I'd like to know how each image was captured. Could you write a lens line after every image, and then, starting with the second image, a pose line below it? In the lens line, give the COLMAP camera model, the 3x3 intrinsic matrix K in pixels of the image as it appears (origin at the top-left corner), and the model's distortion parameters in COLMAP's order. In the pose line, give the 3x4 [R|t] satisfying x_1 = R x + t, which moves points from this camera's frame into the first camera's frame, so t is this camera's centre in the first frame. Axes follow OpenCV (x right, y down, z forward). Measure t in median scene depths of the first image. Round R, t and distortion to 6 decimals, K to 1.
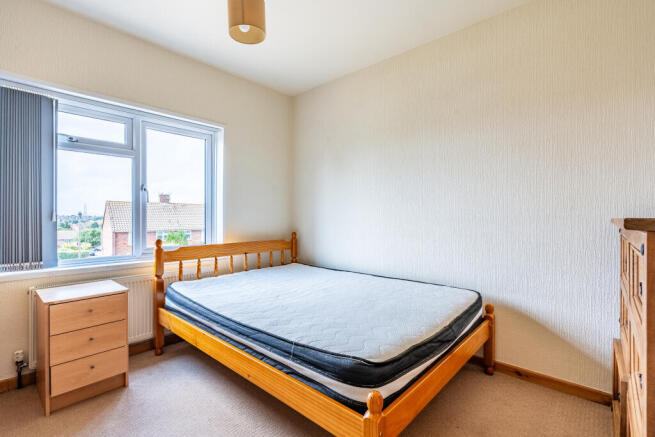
lens RADIAL K [[299.9, 0, 325.7], [0, 299.9, 219.2], [0, 0, 1]] dist [-0.000734, 0.000440]
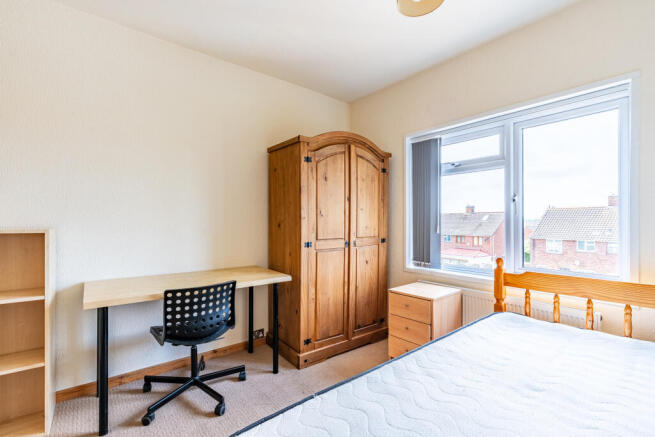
lens RADIAL K [[299.9, 0, 325.7], [0, 299.9, 221.0], [0, 0, 1]] dist [-0.000734, 0.000440]
pose [[-0.147979, 0.002054, -0.988988, 0.389290], [-0.000784, 0.999997, 0.002194, -0.042160], [0.988990, 0.001100, -0.147977, 0.633498]]
